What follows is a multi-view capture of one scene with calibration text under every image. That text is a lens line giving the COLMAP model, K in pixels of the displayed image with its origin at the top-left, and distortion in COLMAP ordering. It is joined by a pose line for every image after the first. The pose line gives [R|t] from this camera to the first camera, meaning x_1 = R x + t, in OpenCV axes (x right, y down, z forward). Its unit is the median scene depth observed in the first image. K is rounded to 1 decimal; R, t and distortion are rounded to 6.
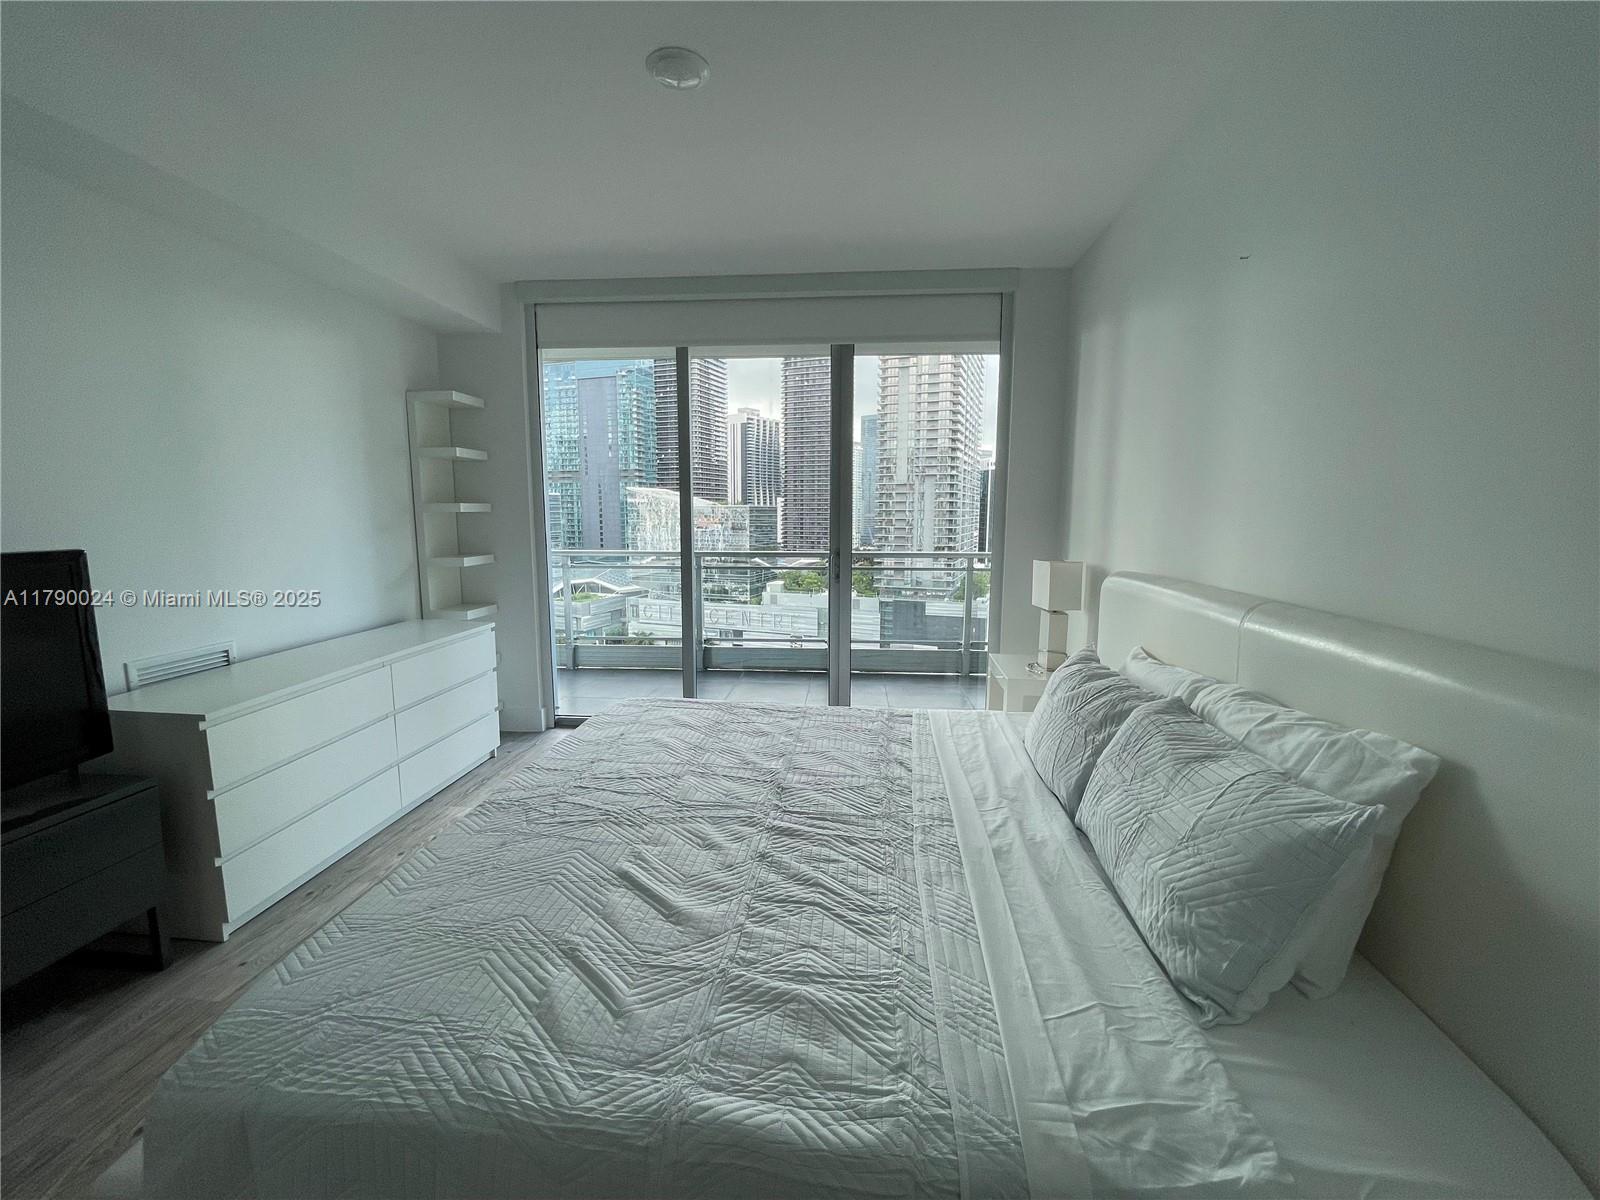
lens RADIAL K [[646.5, 0, 796.2], [0, 646.5, 597.5], [0, 0, 1]] dist [-0.003836, 0.003301]
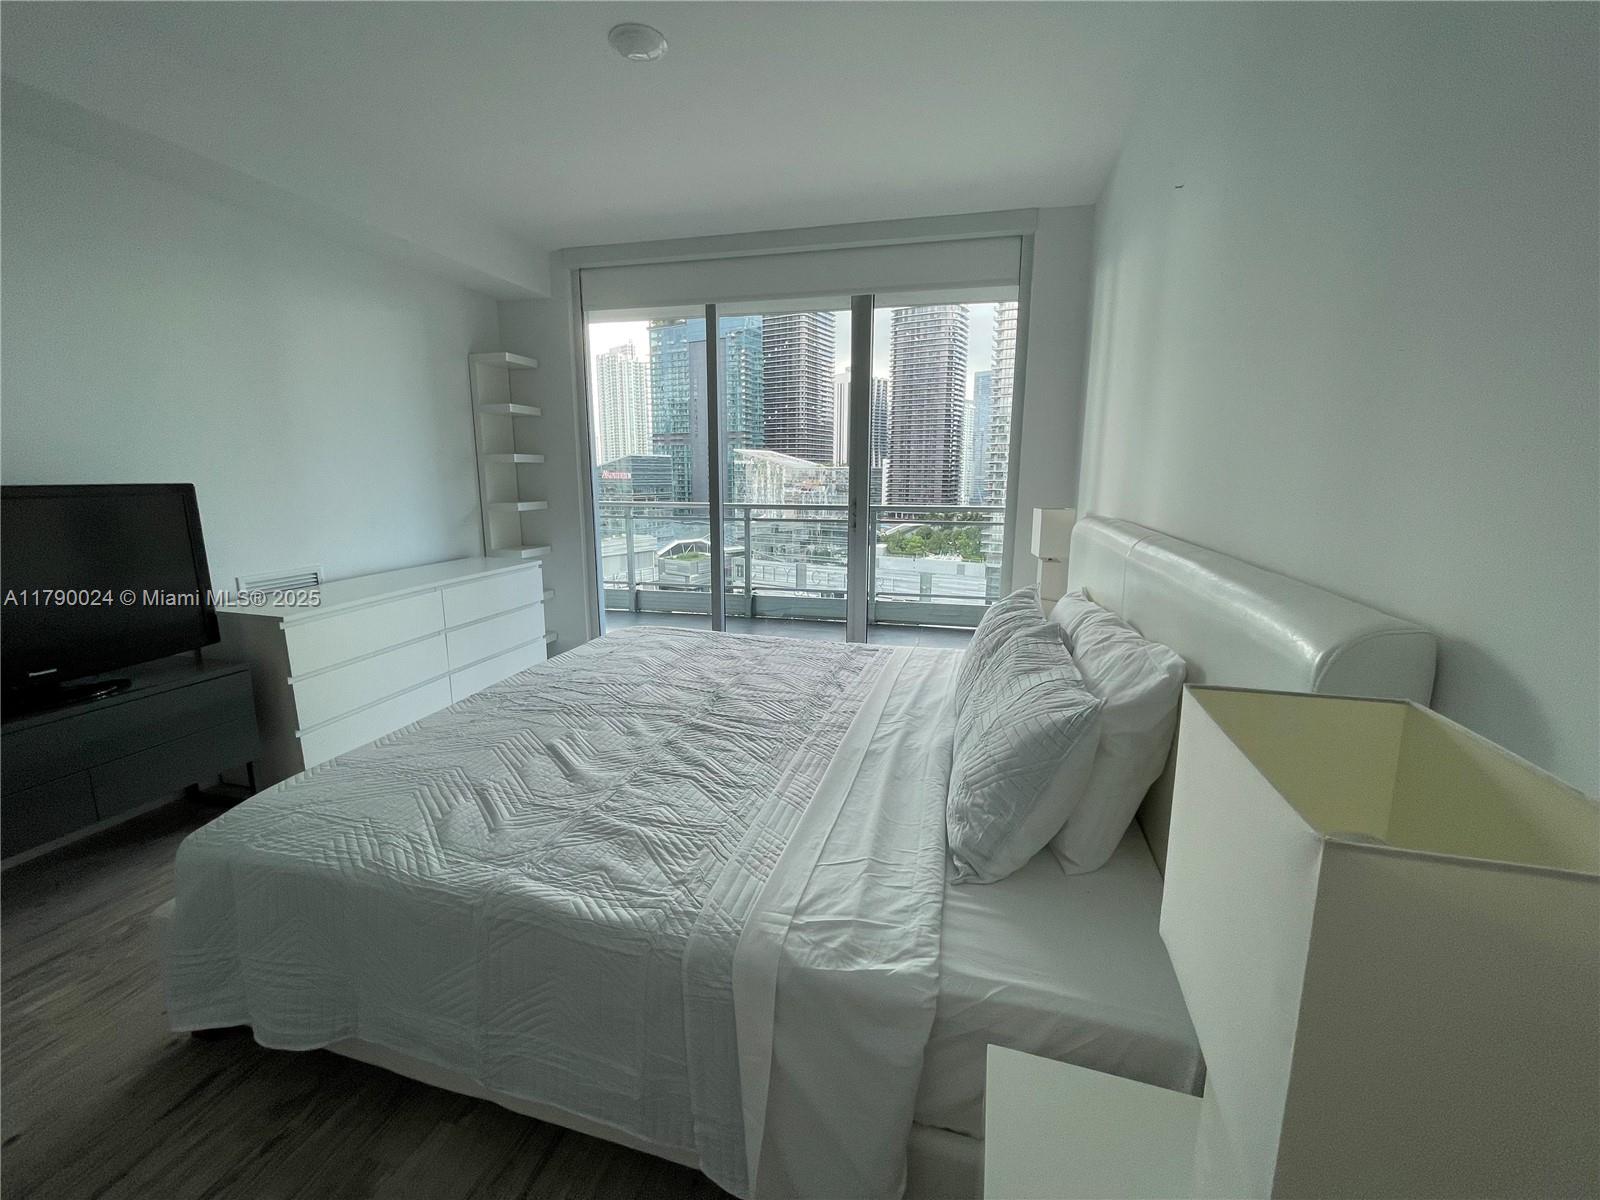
lens RADIAL K [[646.5, 0, 795.5], [0, 646.5, 594.2], [0, 0, 1]] dist [-0.003836, 0.003301]
pose [[0.987220, 0.030237, -0.156468, 0.336778], [-0.021905, 0.998262, 0.054705, 0.058345], [0.157850, -0.050578, 0.986167, -0.104953]]
